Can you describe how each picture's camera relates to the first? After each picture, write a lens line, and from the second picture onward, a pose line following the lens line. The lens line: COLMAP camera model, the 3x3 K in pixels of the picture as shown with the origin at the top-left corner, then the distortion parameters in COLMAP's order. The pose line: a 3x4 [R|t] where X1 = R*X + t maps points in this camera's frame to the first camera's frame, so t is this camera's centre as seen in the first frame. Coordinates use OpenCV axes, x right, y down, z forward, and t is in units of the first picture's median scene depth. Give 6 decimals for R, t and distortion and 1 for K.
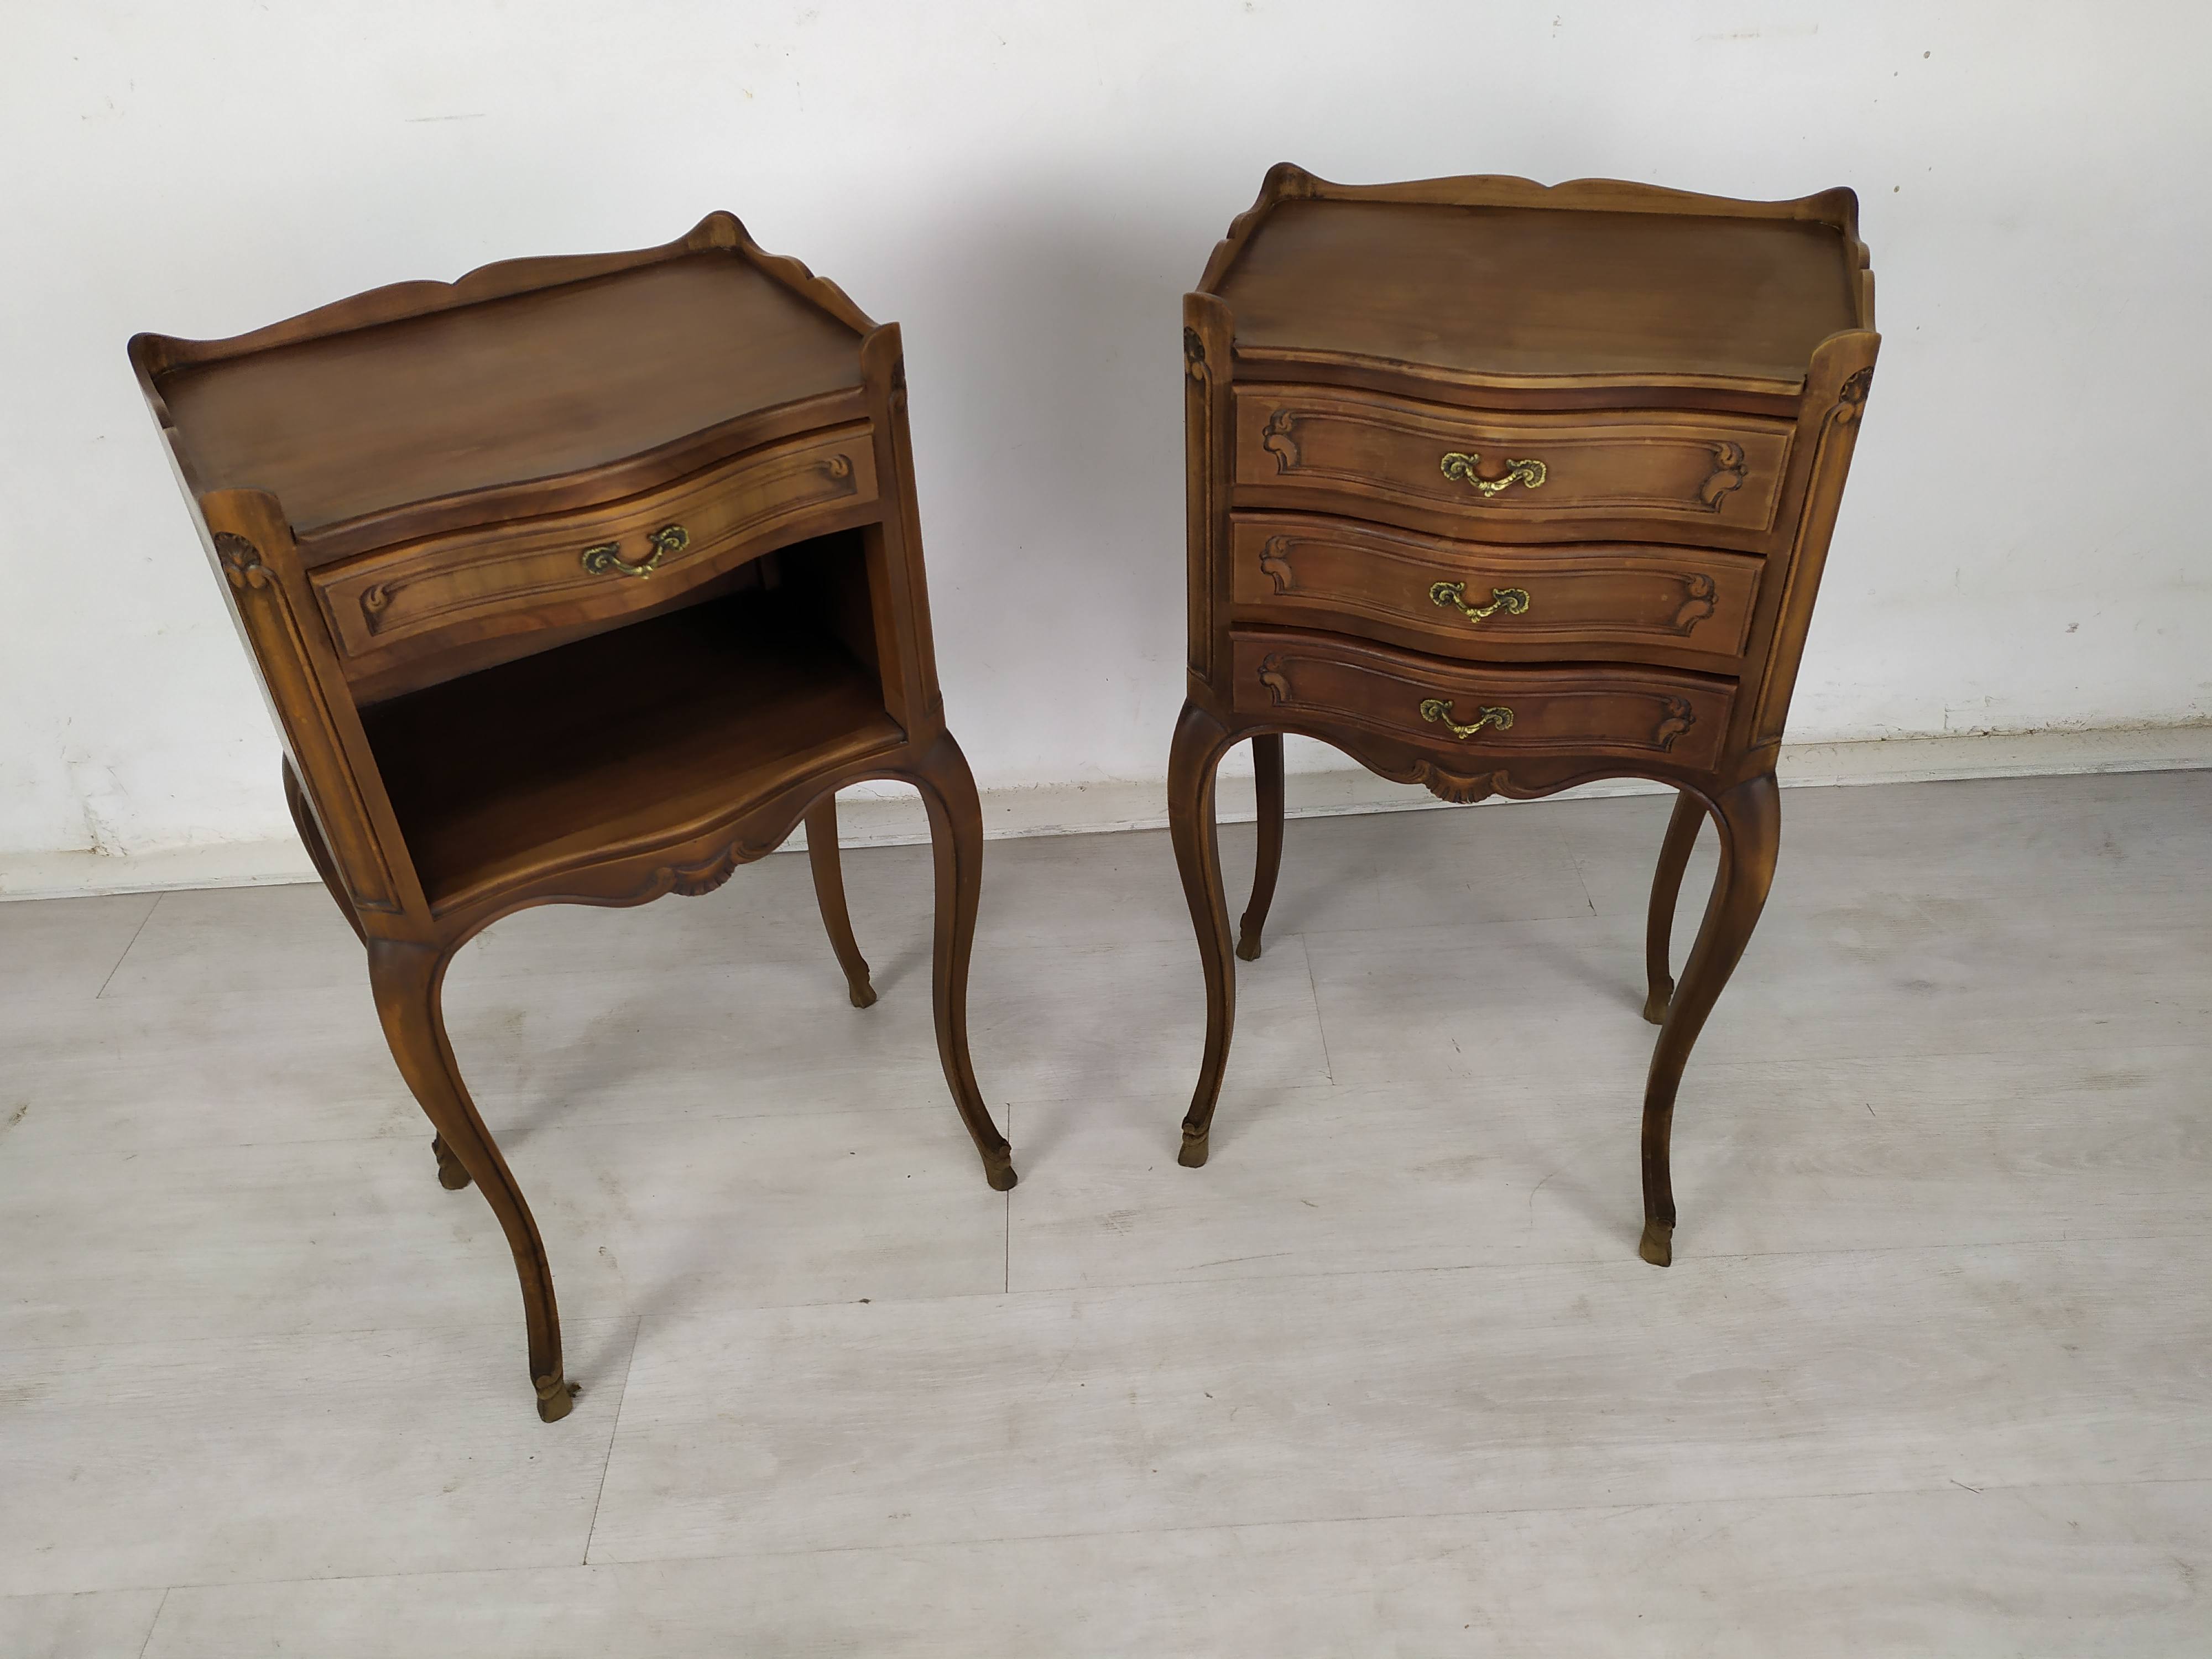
lens RADIAL K [[1638.5, 0, 1106.0], [0, 1638.5, 829.5], [0, 0, 1]] dist [0.085150, -0.106853]
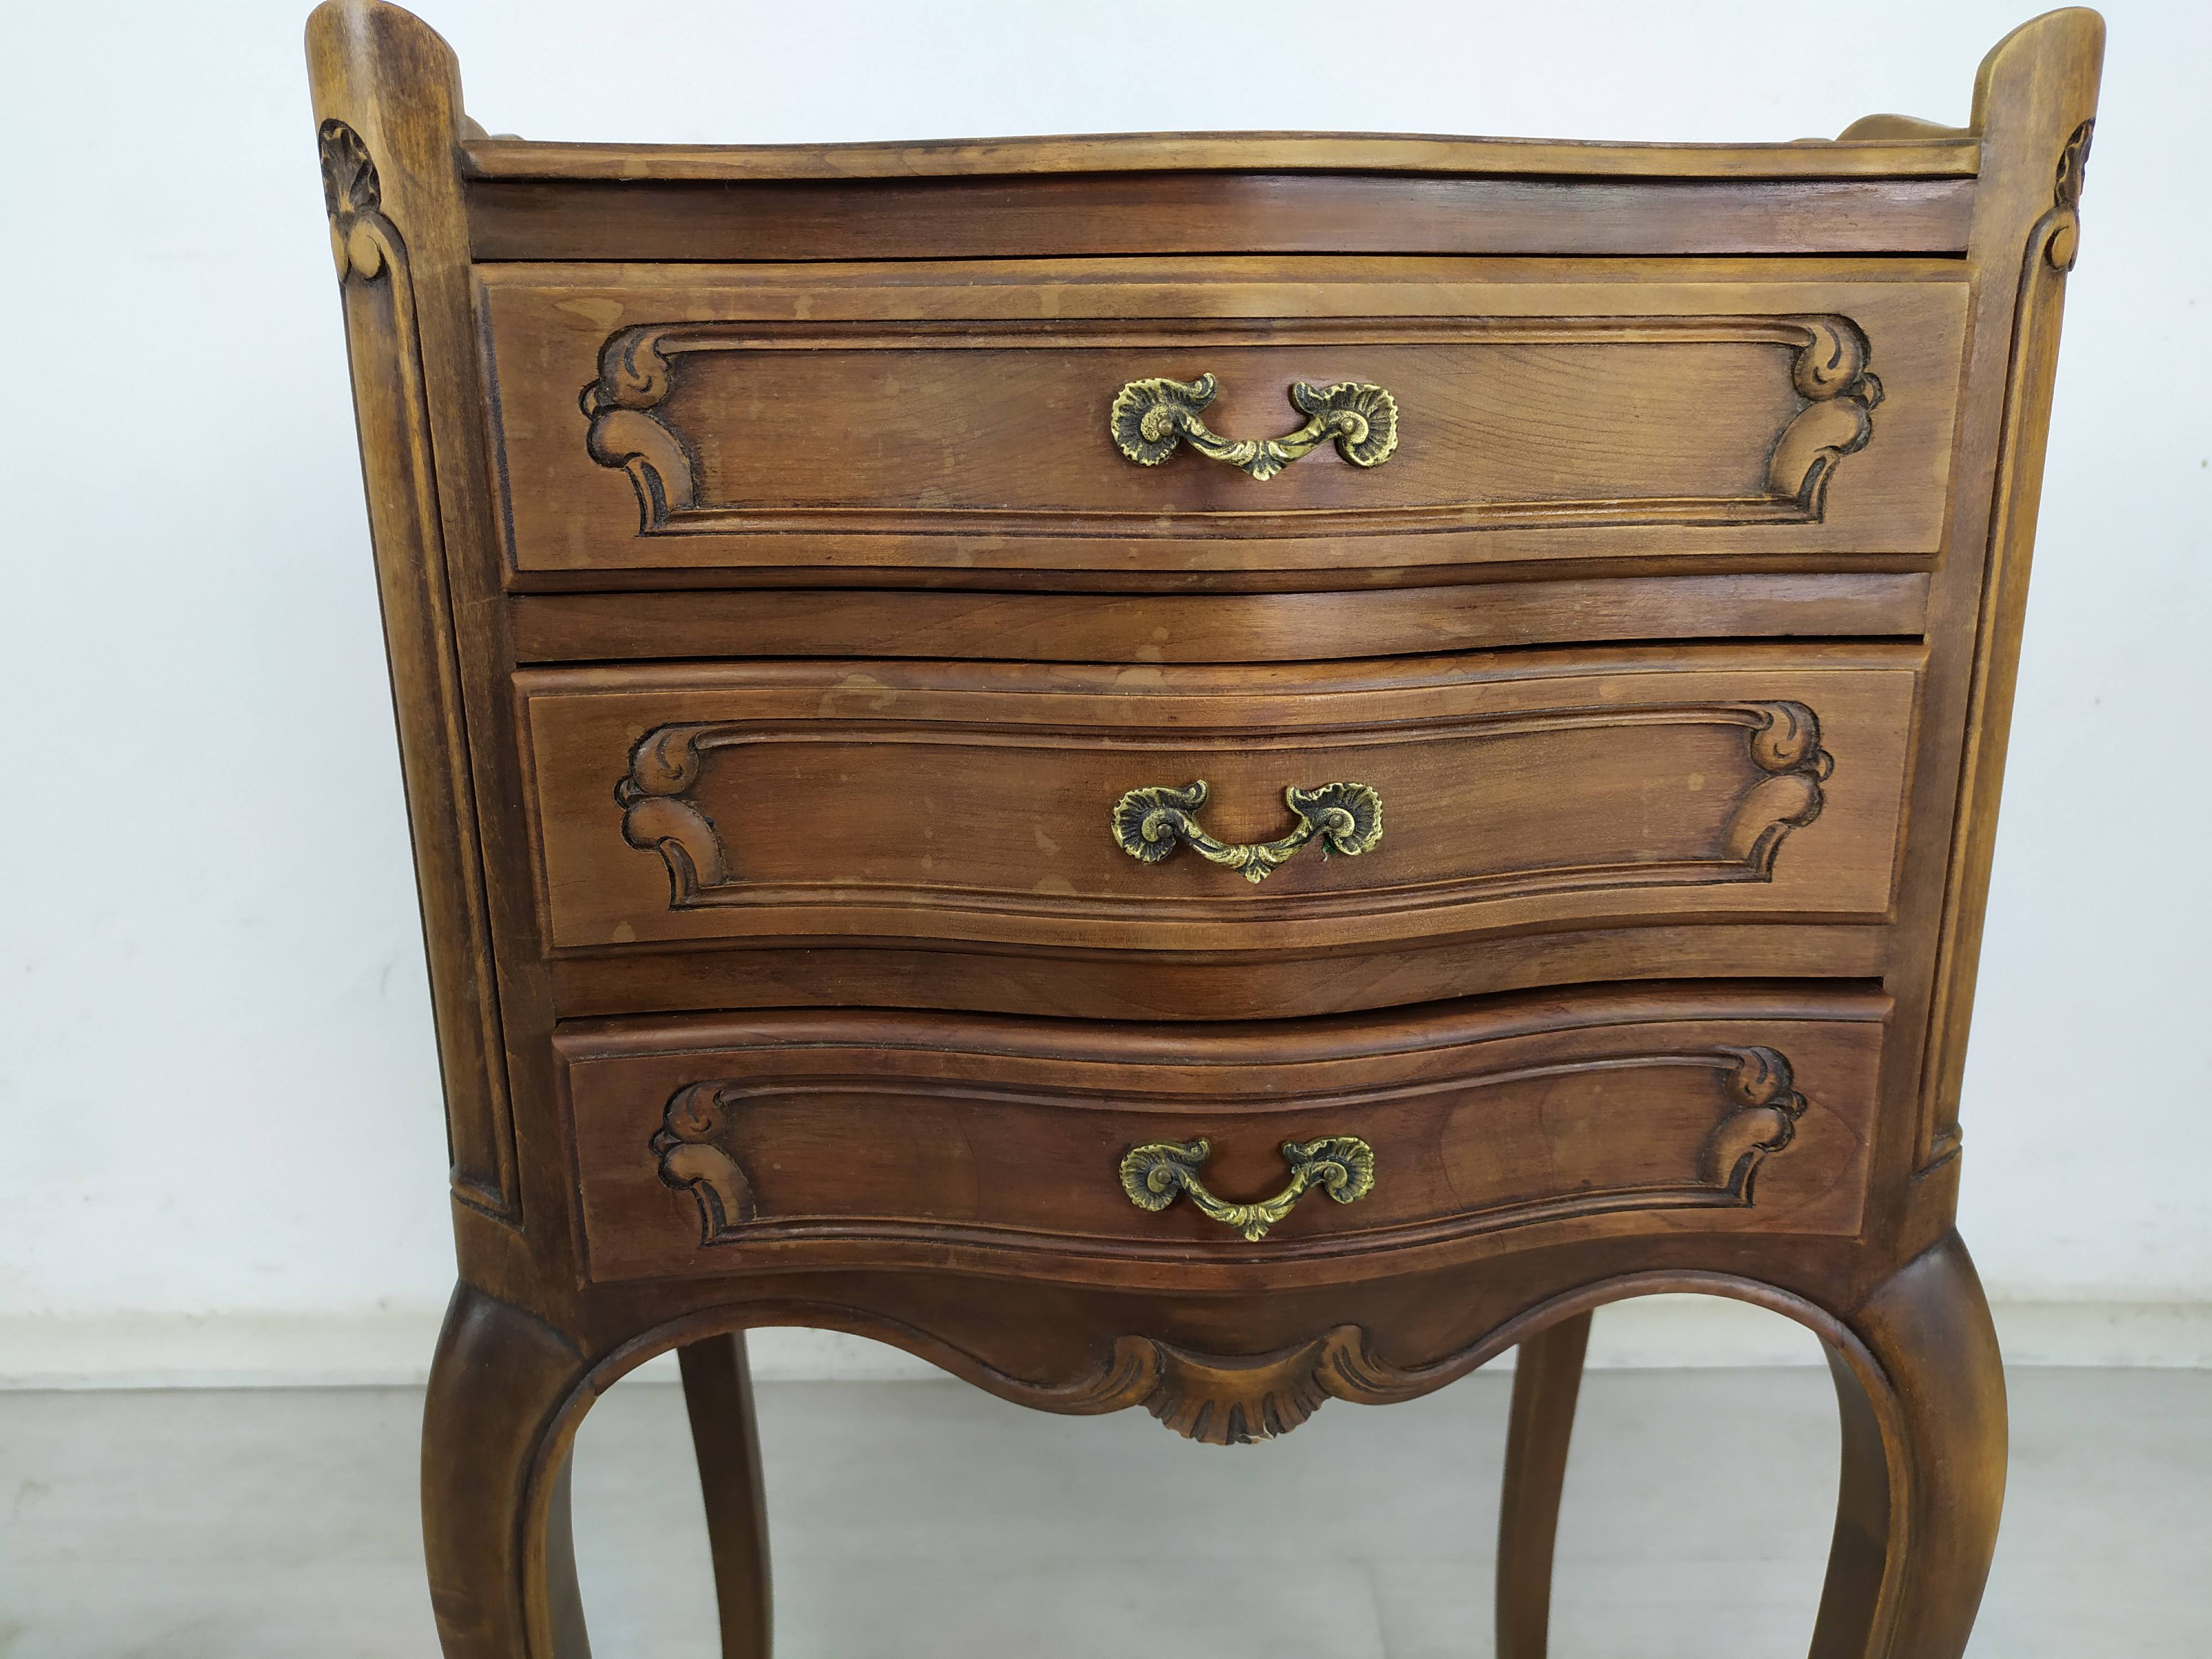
lens RADIAL K [[1638.5, 0, 1106.0], [0, 1638.5, 829.5], [0, 0, 1]] dist [0.085150, -0.106853]
pose [[0.942444, -0.059575, 0.329013, 0.078954], [0.179946, 0.919717, -0.348914, -0.019729], [-0.281813, 0.388036, 0.877502, 0.695227]]
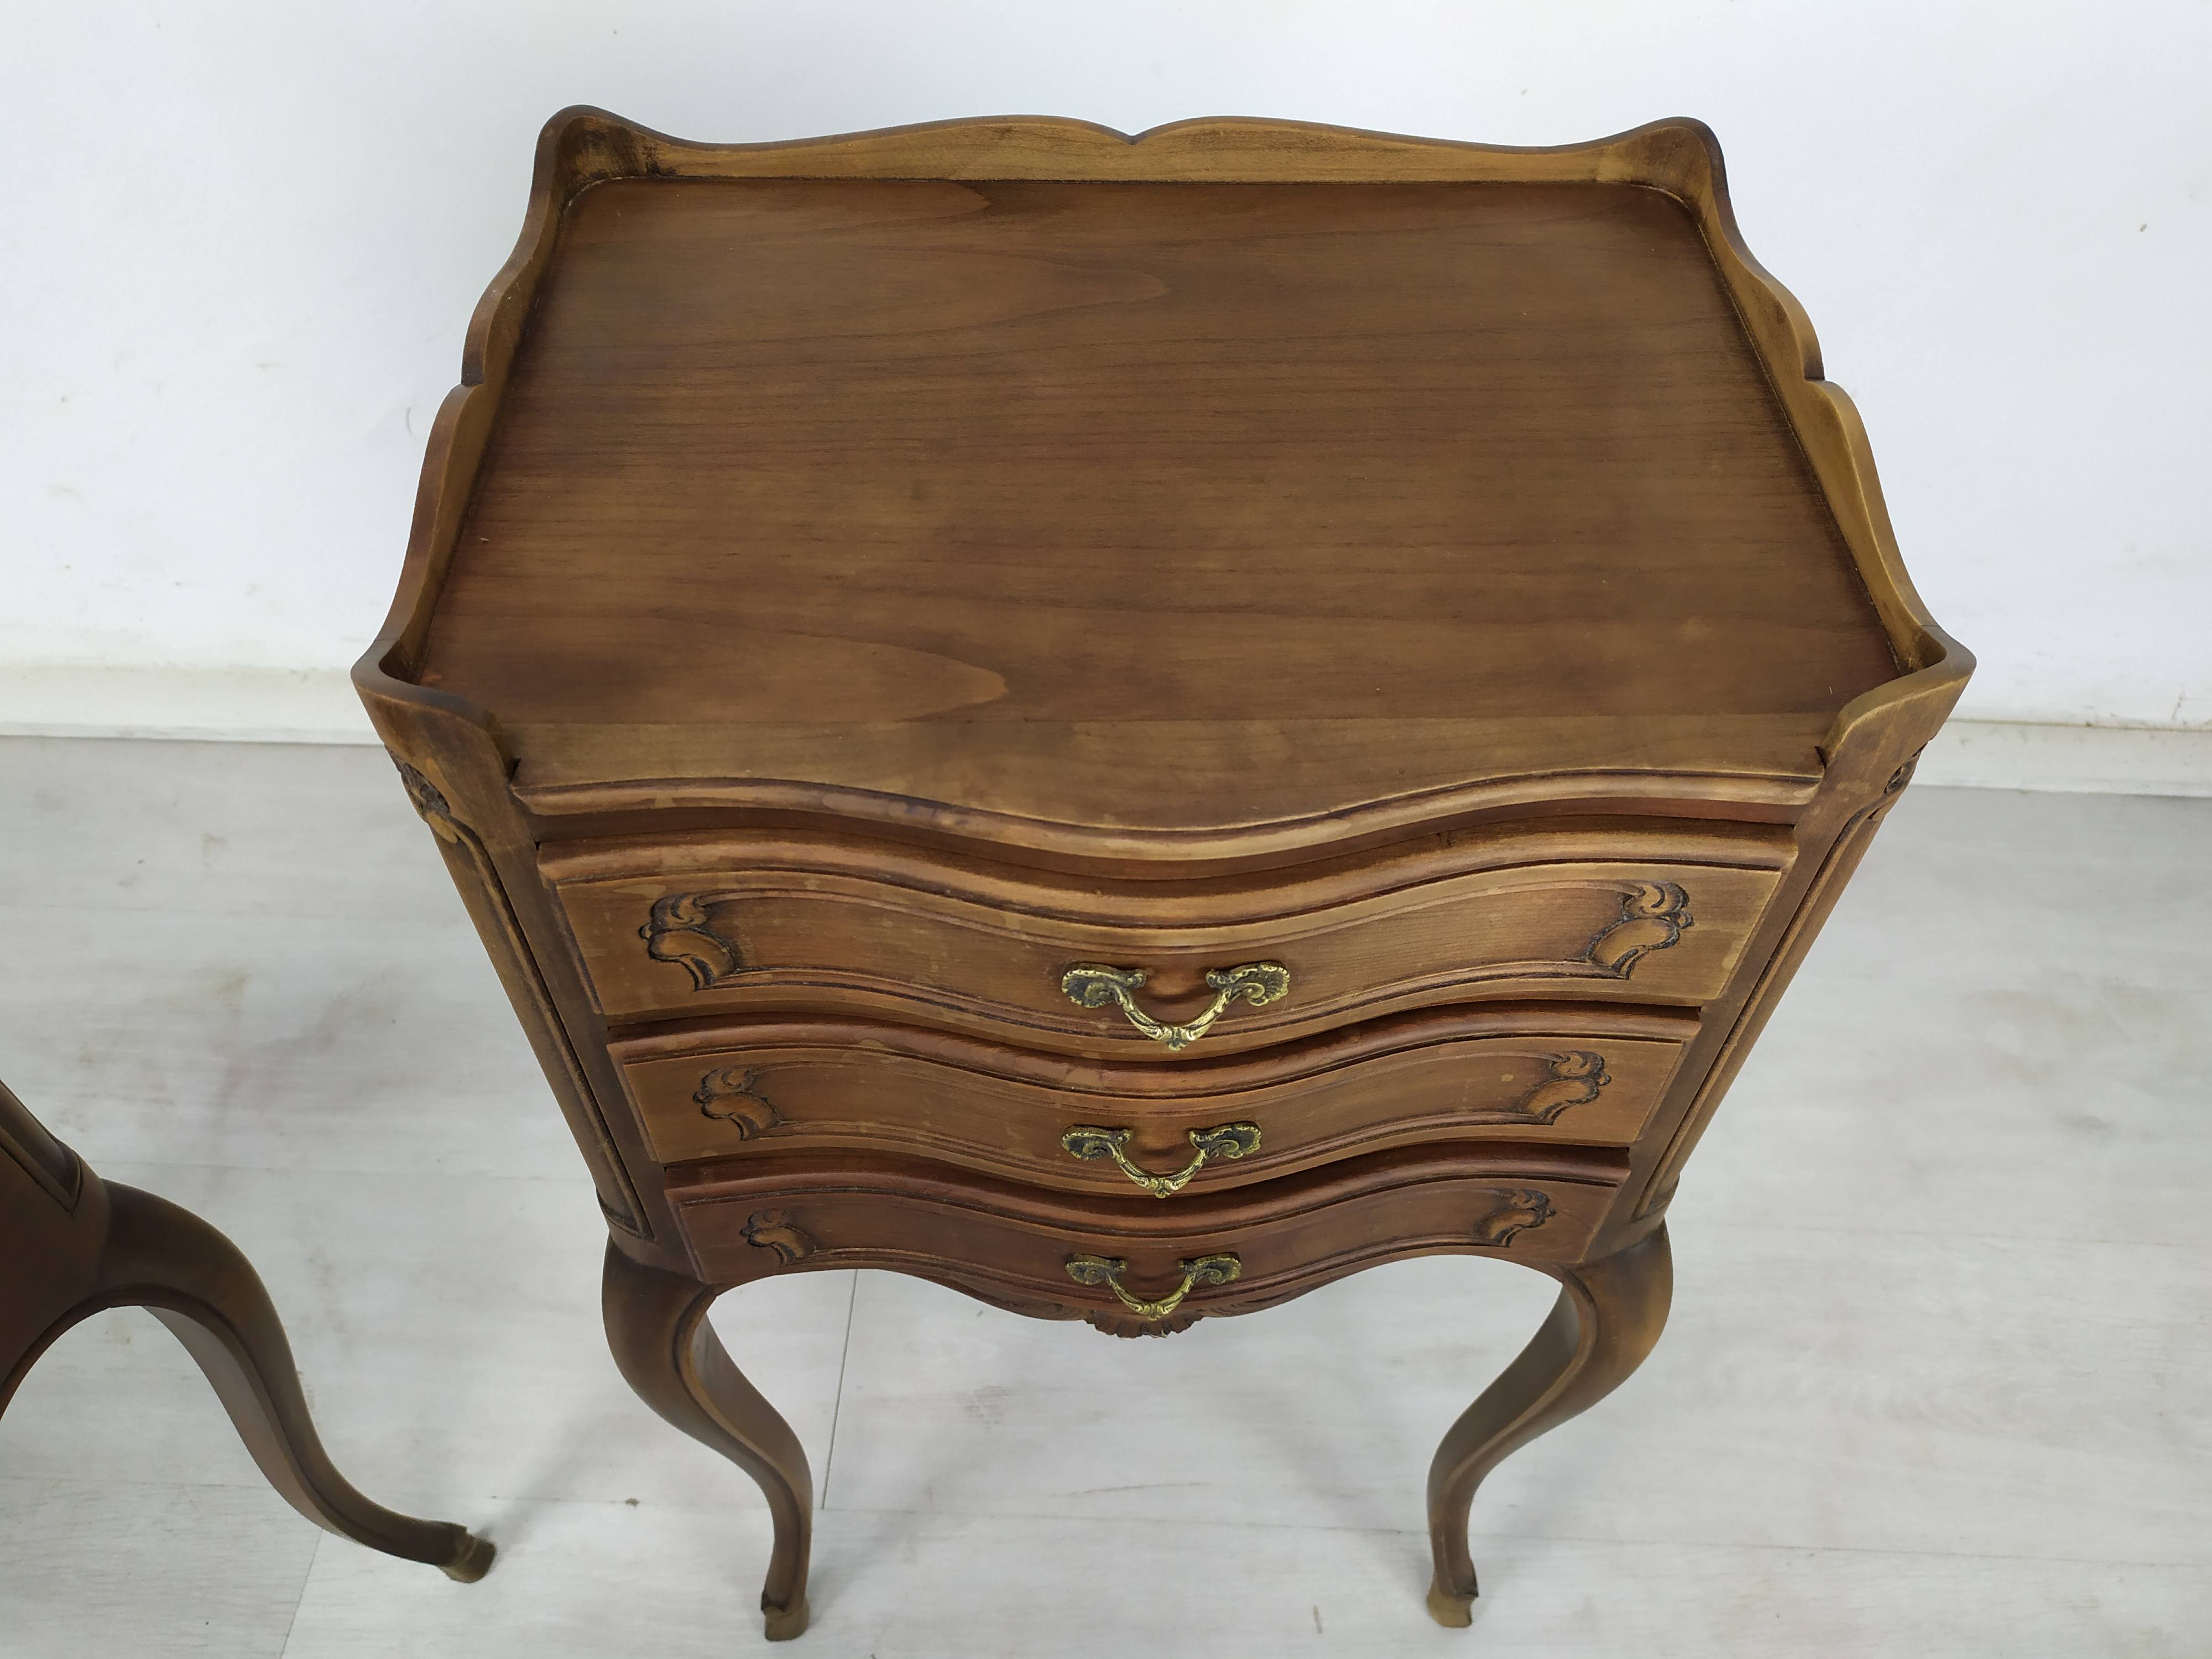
lens RADIAL K [[1638.5, 0, 1106.0], [0, 1638.5, 829.5], [0, 0, 1]] dist [0.085150, -0.106853]
pose [[0.949515, -0.204048, 0.238296, 0.112978], [0.145157, 0.959131, 0.242892, -0.350474], [-0.278118, -0.196039, 0.940329, 0.563703]]
